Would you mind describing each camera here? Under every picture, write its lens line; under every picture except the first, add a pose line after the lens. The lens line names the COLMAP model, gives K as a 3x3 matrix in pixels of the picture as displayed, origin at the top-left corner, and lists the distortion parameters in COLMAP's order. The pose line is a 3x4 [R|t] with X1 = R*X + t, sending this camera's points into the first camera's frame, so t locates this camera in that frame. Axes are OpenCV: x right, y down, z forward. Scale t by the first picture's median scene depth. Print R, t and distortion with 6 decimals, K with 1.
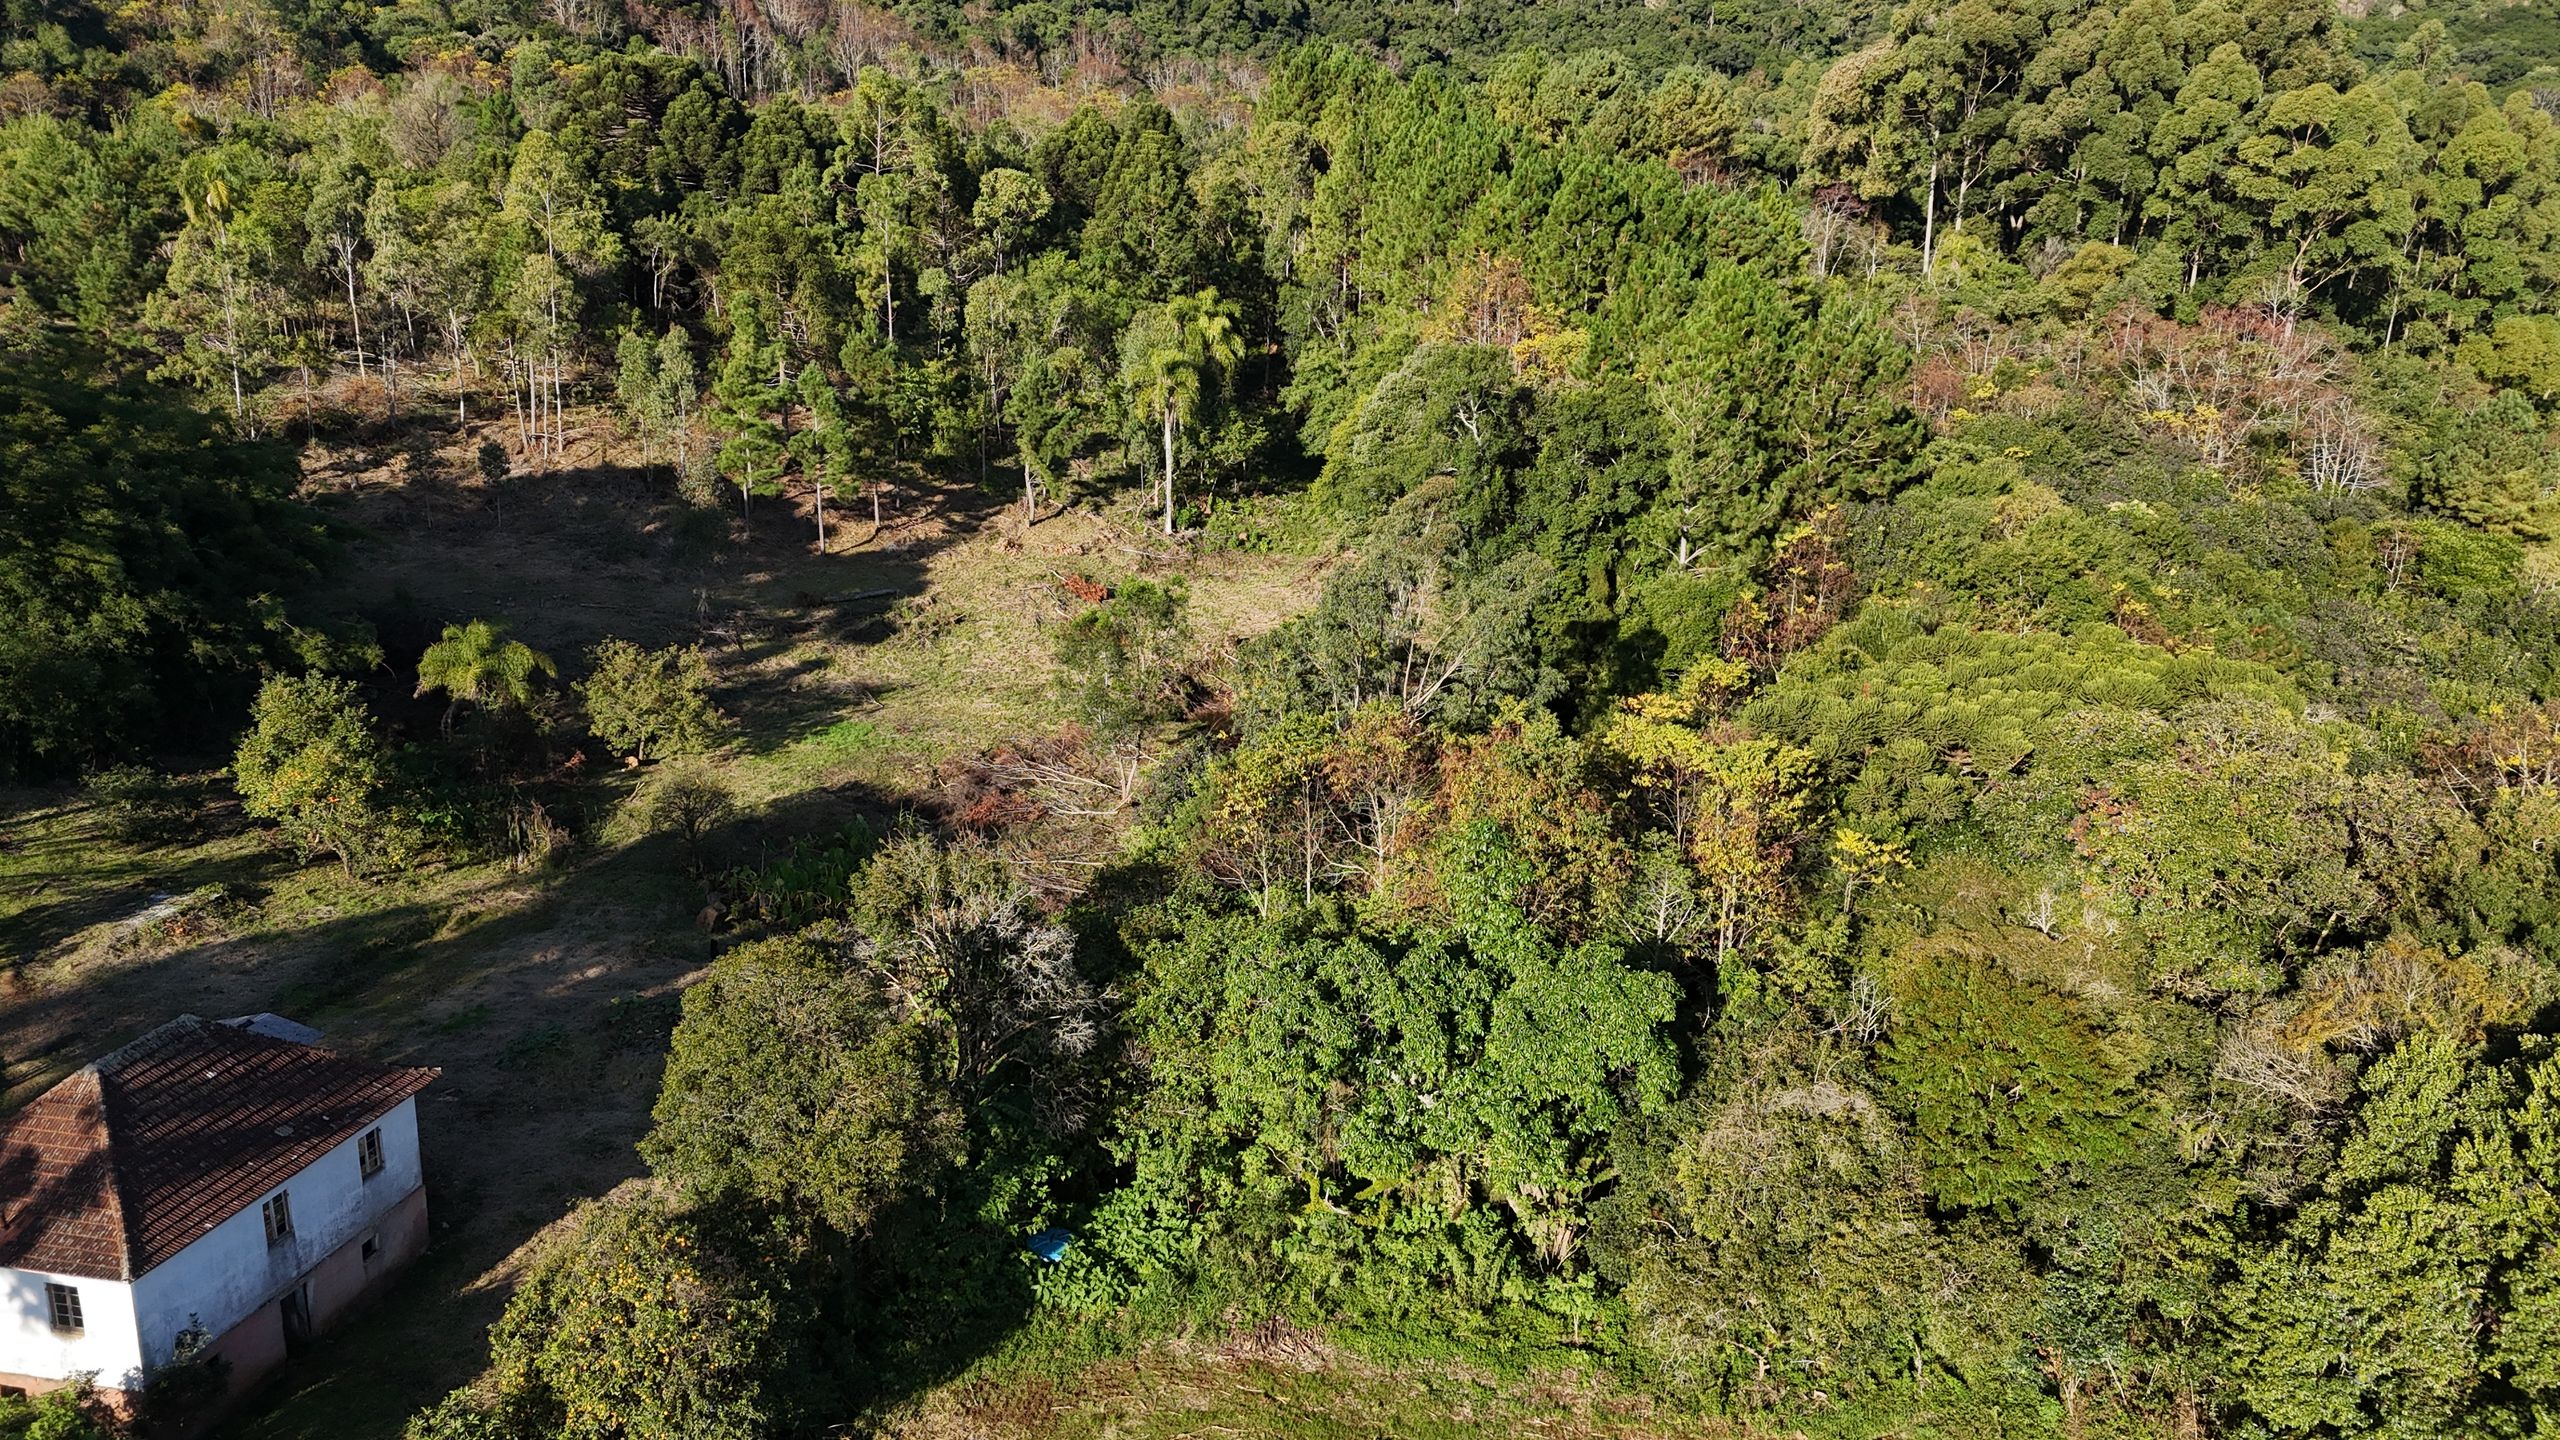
lens RADIAL K [[1894.9, 0, 1270.7], [0, 1894.9, 719.4], [0, 0, 1]] dist [0.071676, -0.056786]
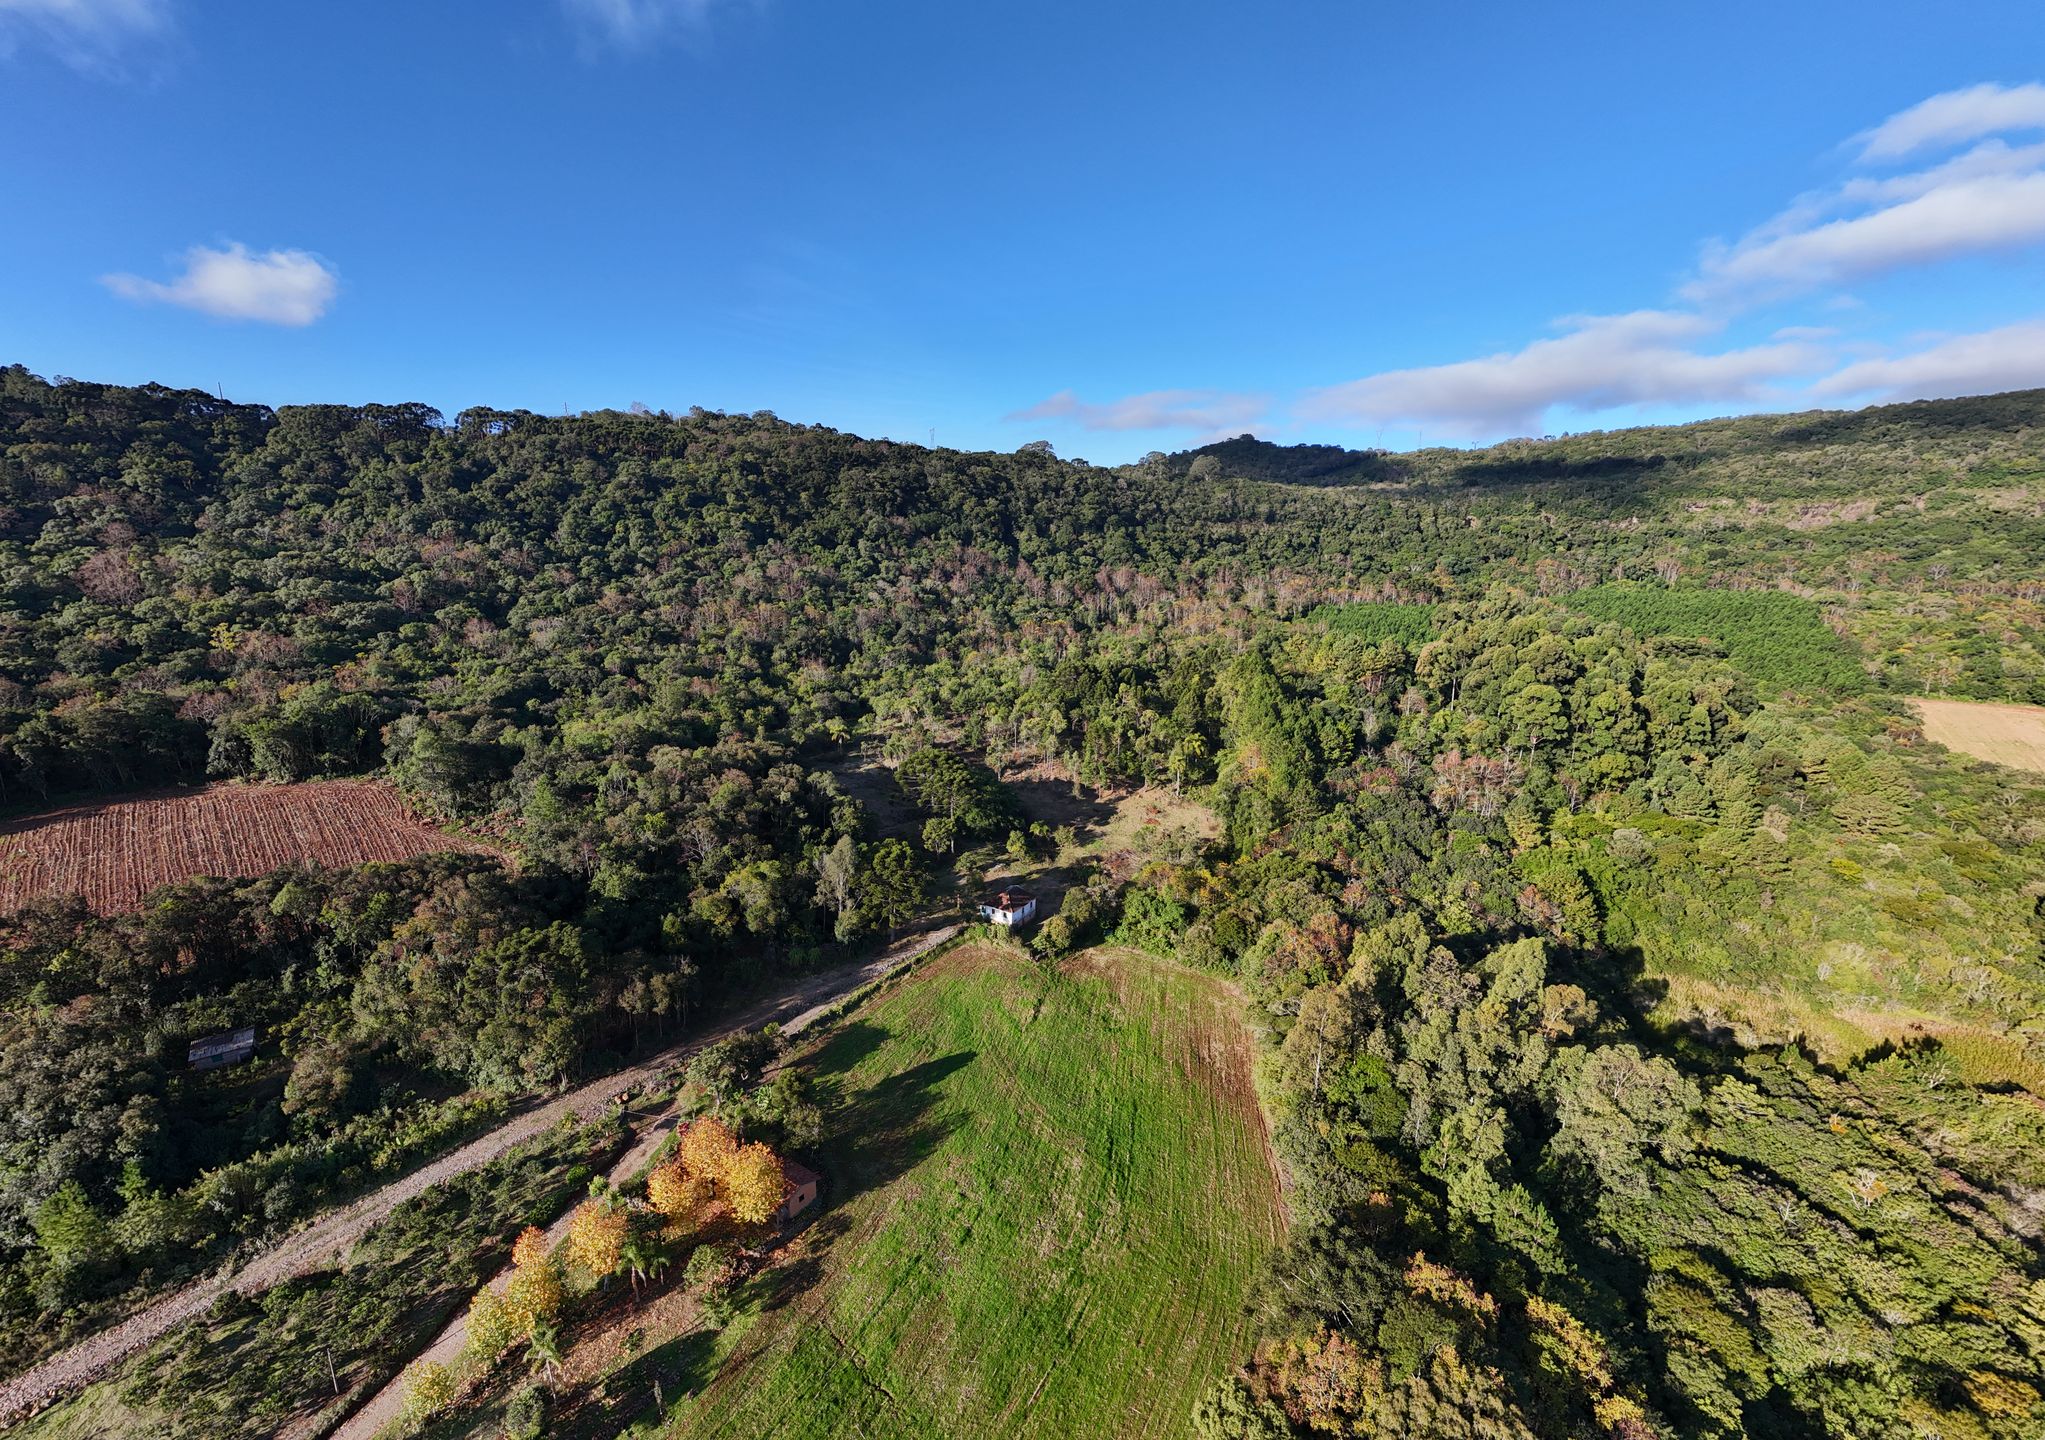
lens RADIAL K [[822.2, 0, 1022.3], [0, 822.2, 725.4], [0, 0, 1]] dist [0.003424, -0.000564]
pose [[0.931466, 0.070482, -0.356936, 0.319852], [-0.086583, 0.995813, -0.029313, -0.197848], [0.353375, 0.058209, 0.933669, -1.057037]]
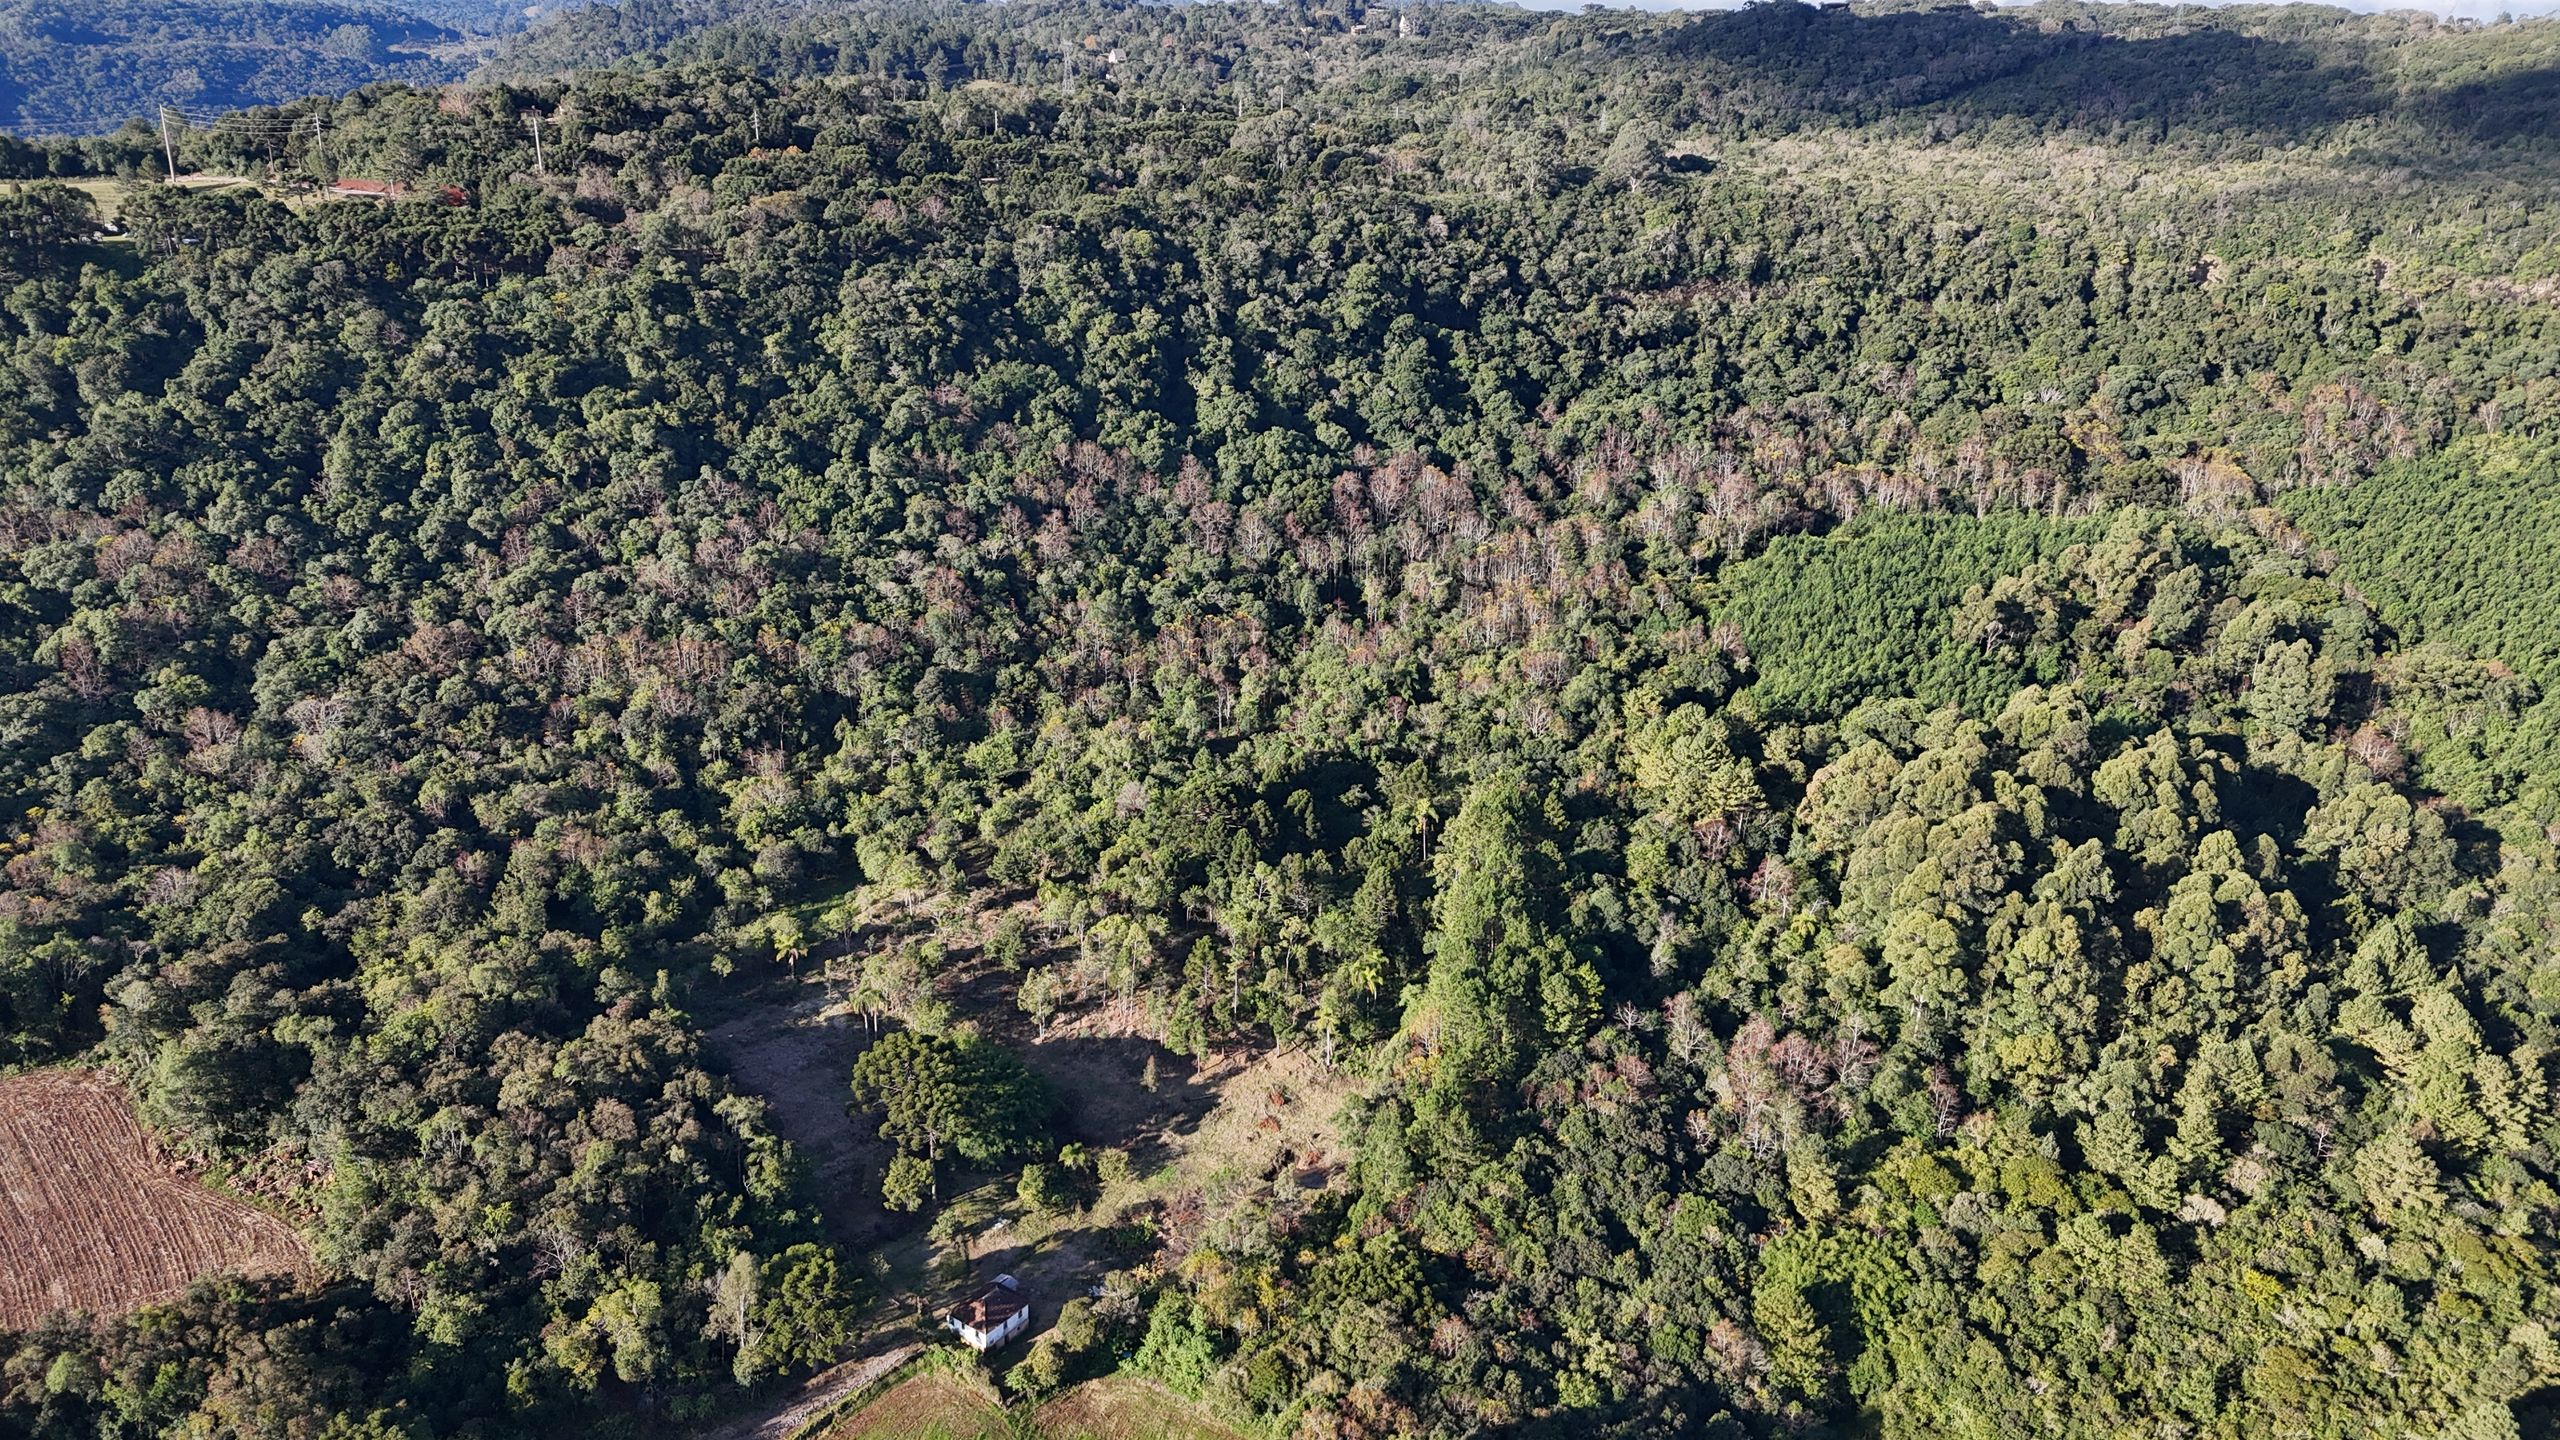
lens RADIAL K [[1894.9, 0, 1269.0], [0, 1894.9, 722.8], [0, 0, 1]] dist [0.071676, -0.056786]
pose [[0.909379, 0.144791, -0.389956, 1.000764], [-0.108503, 0.987577, 0.113660, -1.023527], [0.401569, -0.061049, 0.913792, -1.757542]]
